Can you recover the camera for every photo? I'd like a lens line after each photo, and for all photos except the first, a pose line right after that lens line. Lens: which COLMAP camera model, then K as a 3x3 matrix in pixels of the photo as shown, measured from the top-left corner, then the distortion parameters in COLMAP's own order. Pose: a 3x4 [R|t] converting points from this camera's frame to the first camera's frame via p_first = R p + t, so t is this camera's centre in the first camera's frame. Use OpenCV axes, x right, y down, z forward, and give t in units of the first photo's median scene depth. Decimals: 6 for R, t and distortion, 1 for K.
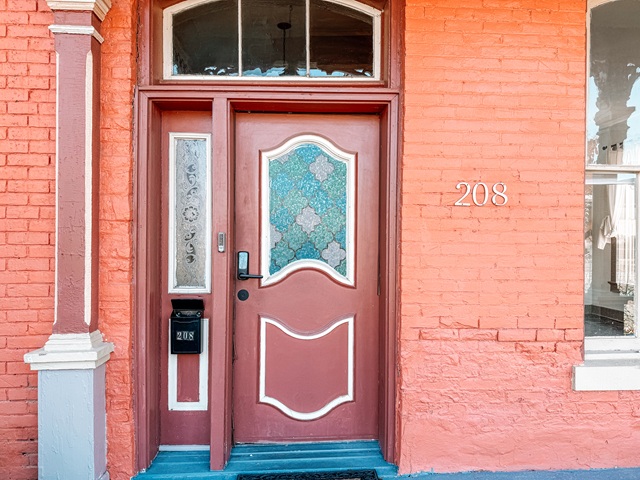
lens RADIAL K [[451.0, 0, 320.0], [0, 451.0, 240.0], [0, 0, 1]] dist [0.150435, -0.237544]
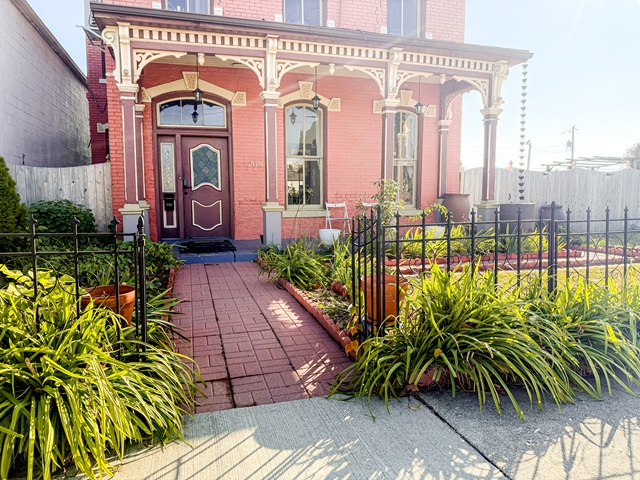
lens RADIAL K [[451.0, 0, 320.0], [0, 451.0, 240.0], [0, 0, 1]] dist [0.150435, -0.237544]
pose [[0.970946, -0.030701, 0.237321, -0.023420], [0.010240, 0.996158, 0.086974, 0.182674], [-0.239079, -0.082017, 0.967530, -2.474550]]
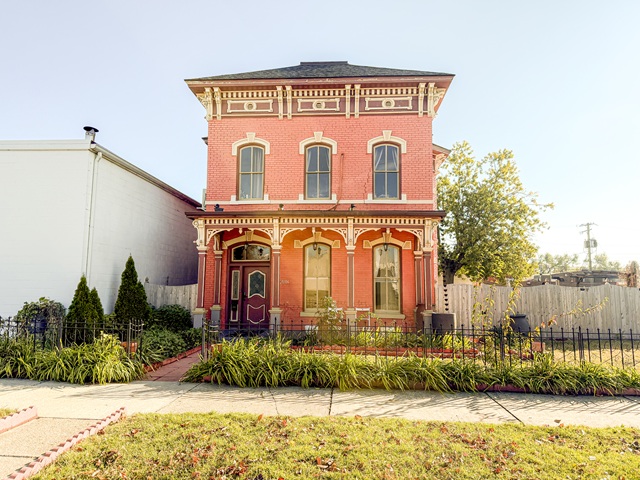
lens RADIAL K [[451.0, 0, 320.0], [0, 451.0, 240.0], [0, 0, 1]] dist [0.150435, -0.237544]
pose [[0.992079, -0.009860, -0.125228, 1.417469], [-0.005141, 0.992892, -0.118907, 0.048678], [0.125510, 0.118609, 0.984977, -4.330170]]
